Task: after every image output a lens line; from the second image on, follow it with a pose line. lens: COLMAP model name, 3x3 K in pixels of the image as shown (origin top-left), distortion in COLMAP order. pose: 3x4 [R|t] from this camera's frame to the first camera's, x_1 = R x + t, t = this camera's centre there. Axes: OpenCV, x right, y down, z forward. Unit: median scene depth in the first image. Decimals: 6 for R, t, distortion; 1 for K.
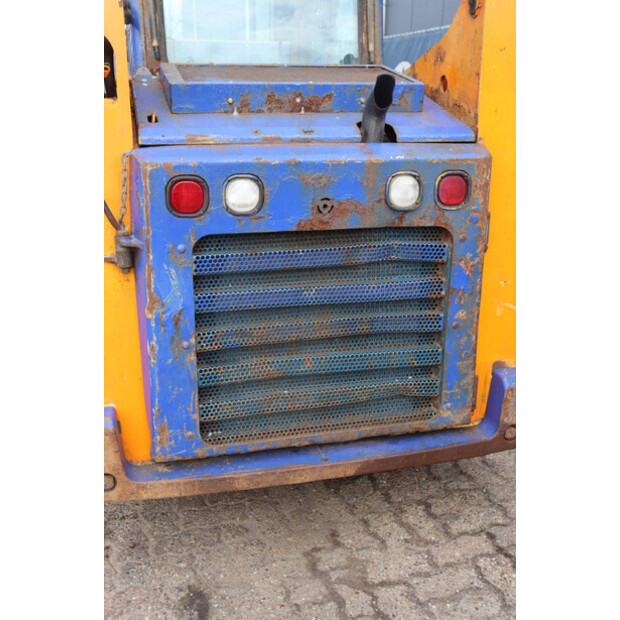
lens RADIAL K [[710.8, 0, 310.0], [0, 710.8, 310.0], [0, 0, 1]] dist [-0.023707, 0.046430]
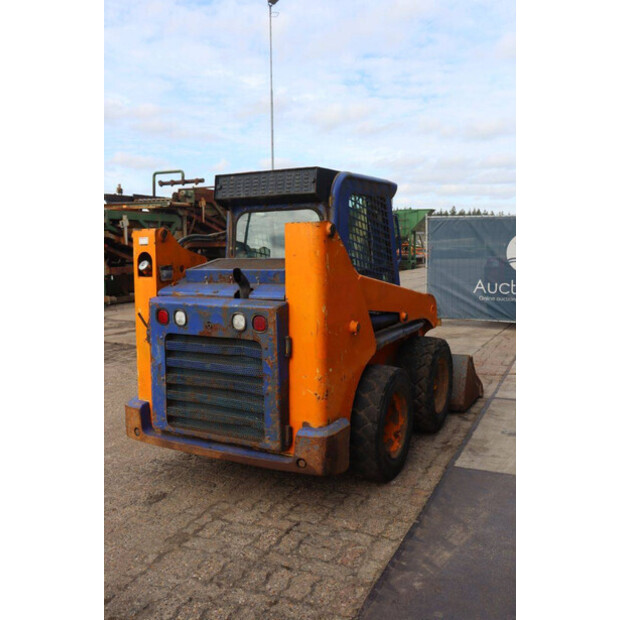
lens RADIAL K [[599.3, 0, 310.0], [0, 599.3, 310.0], [0, 0, 1]] dist [-0.127537, 0.123416]
pose [[0.731765, 0.060447, -0.678871, 1.407336], [-0.182514, 0.977060, -0.109737, -0.043643], [0.656664, 0.204205, 0.726011, -0.142452]]
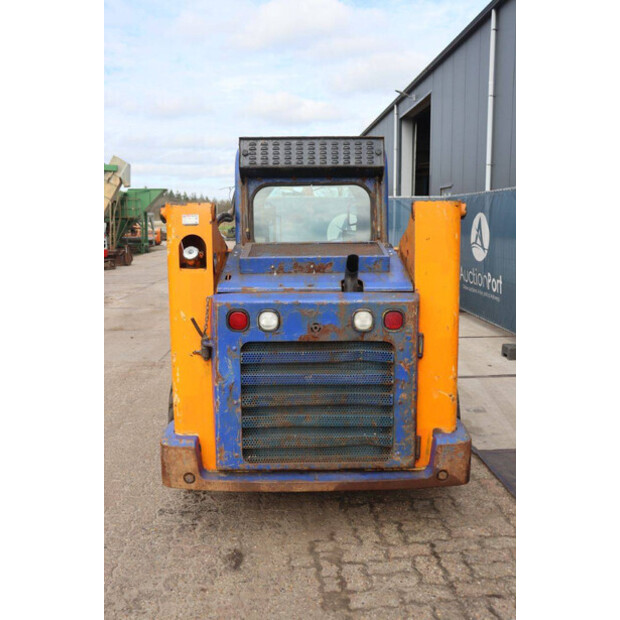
lens RADIAL K [[611.7, 0, 310.0], [0, 611.7, 310.0], [0, 0, 1]] dist [-0.117695, 0.145869]
pose [[0.970020, 0.023630, -0.241874, 0.346338], [-0.060188, 0.987615, -0.144895, 0.028031], [0.235455, 0.155109, 0.959428, -0.427162]]
